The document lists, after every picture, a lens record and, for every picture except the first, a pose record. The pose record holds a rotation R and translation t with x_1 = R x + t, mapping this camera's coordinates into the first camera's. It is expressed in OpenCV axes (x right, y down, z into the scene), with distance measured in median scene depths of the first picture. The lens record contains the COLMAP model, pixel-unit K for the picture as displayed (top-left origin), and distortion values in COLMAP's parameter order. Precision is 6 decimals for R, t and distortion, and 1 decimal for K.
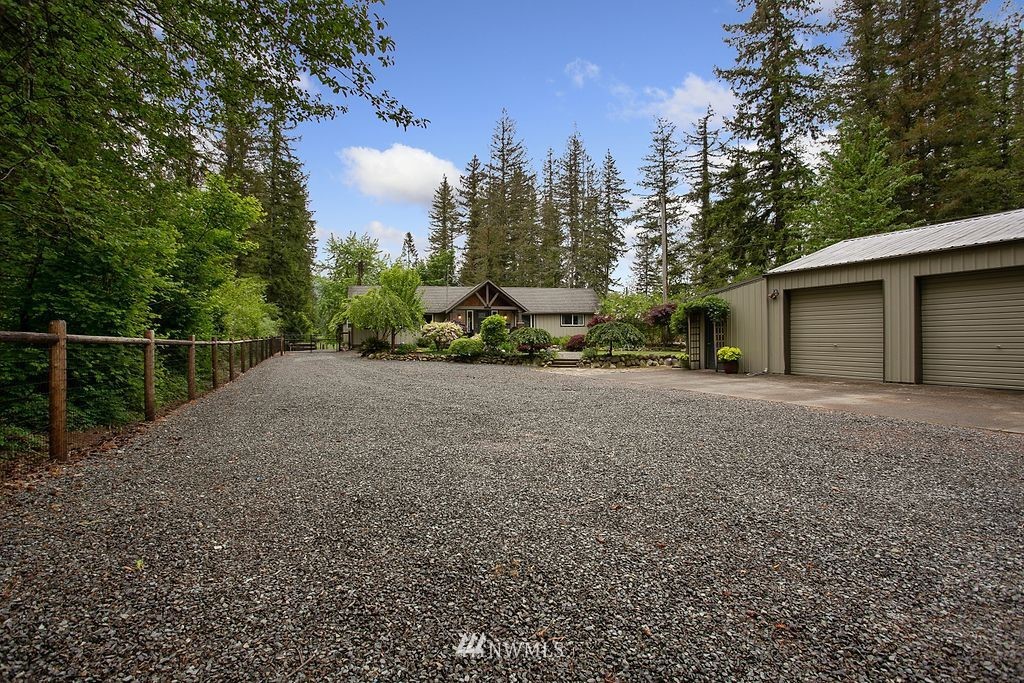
lens RADIAL K [[503.8, 0, 513.5], [0, 503.8, 340.6], [0, 0, 1]] dist [-0.004940, 0.000809]
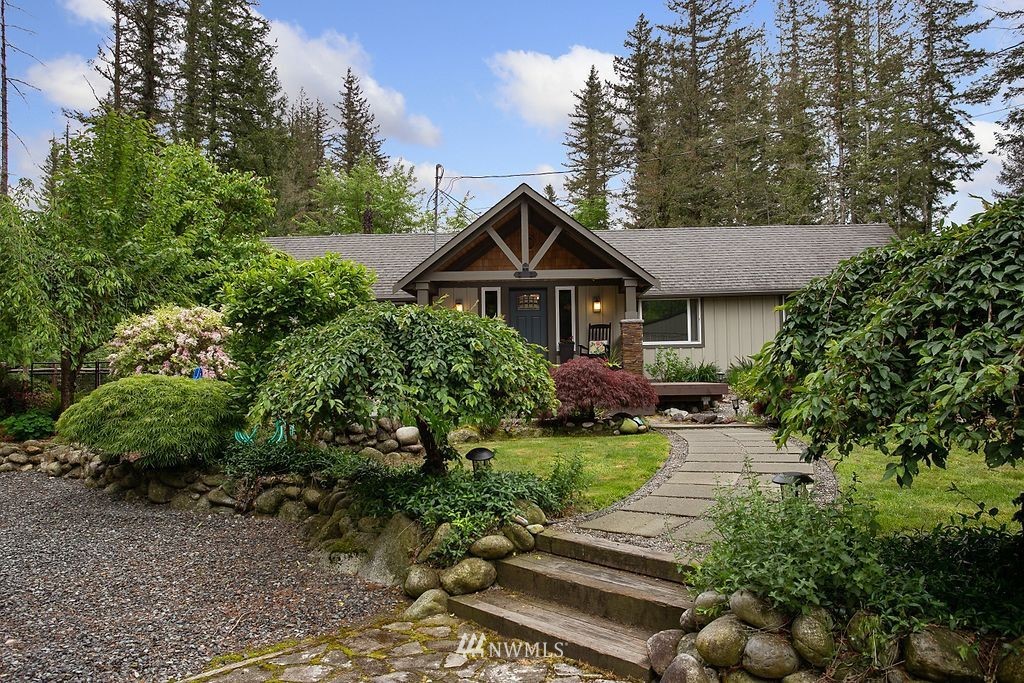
lens RADIAL K [[779.6, 0, 508.6], [0, 779.6, 340.6], [0, 0, 1]] dist [0.009853, 0.015006]
pose [[0.952871, -0.009257, -0.303235, 0.039459], [-0.001167, 0.999415, -0.034179, -0.002284], [0.303374, 0.032922, 0.952303, 0.224089]]
